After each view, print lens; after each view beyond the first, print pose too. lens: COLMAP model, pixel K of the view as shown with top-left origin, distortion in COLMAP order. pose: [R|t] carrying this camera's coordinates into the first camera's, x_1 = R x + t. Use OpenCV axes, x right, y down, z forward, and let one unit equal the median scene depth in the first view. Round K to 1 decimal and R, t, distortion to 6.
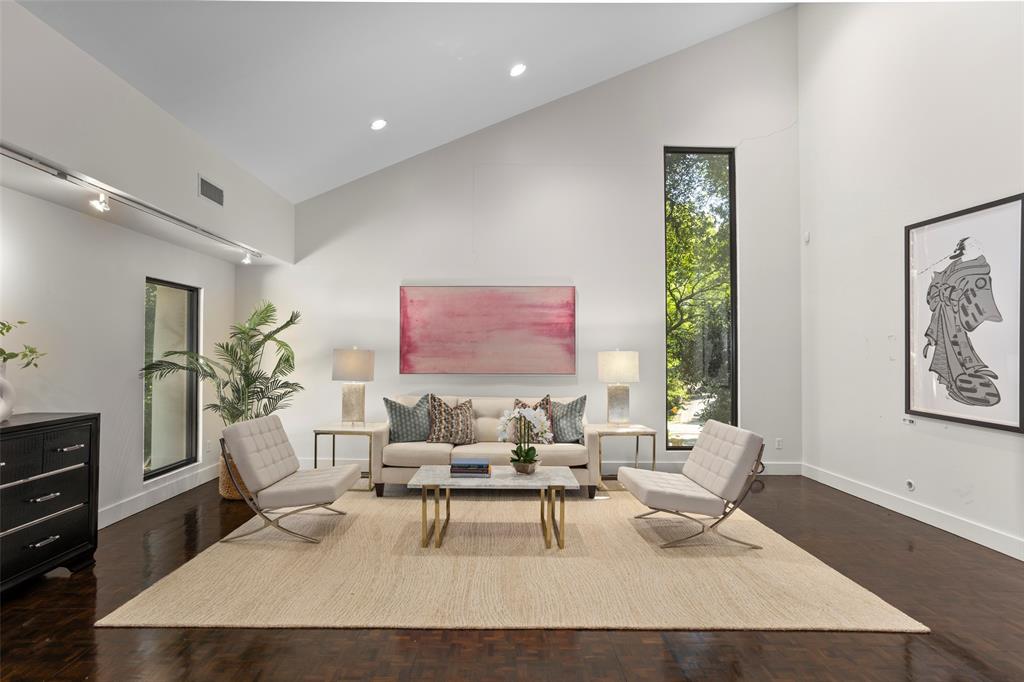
lens RADIAL K [[535.7, 0, 510.5], [0, 535.7, 340.6], [0, 0, 1]] dist [-0.020273, 0.006361]
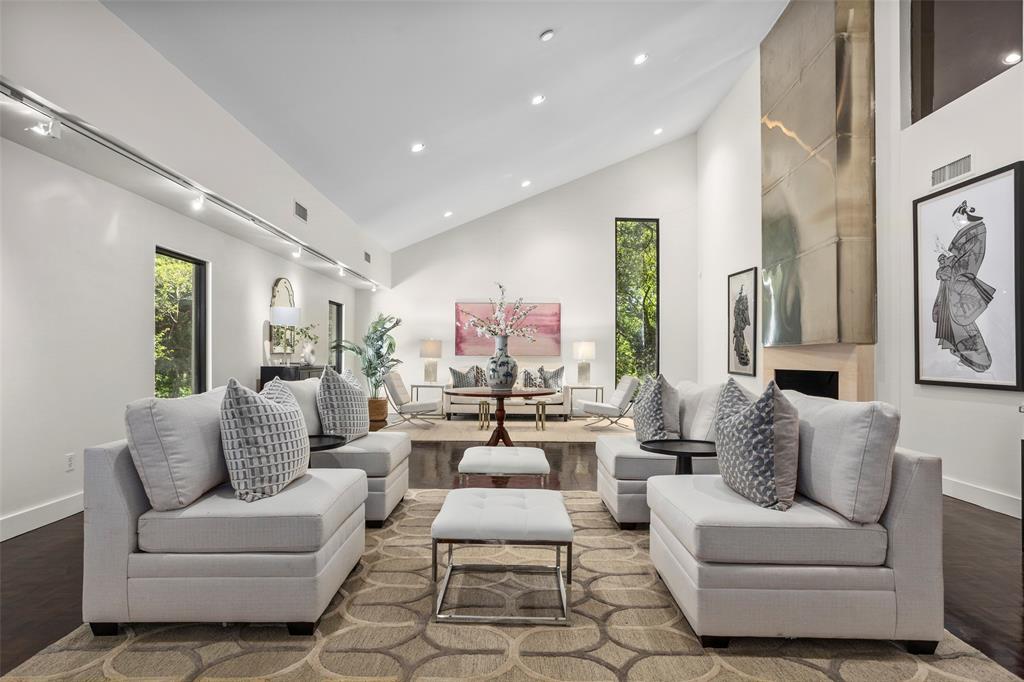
lens RADIAL K [[535.7, 0, 512.8], [0, 535.7, 344.3], [0, 0, 1]] dist [-0.020273, 0.006361]
pose [[0.999832, 0.003375, -0.018007, 0.003766], [-0.003290, 0.999983, 0.004748, 0.020570], [0.018023, -0.004688, 0.999827, -0.722848]]
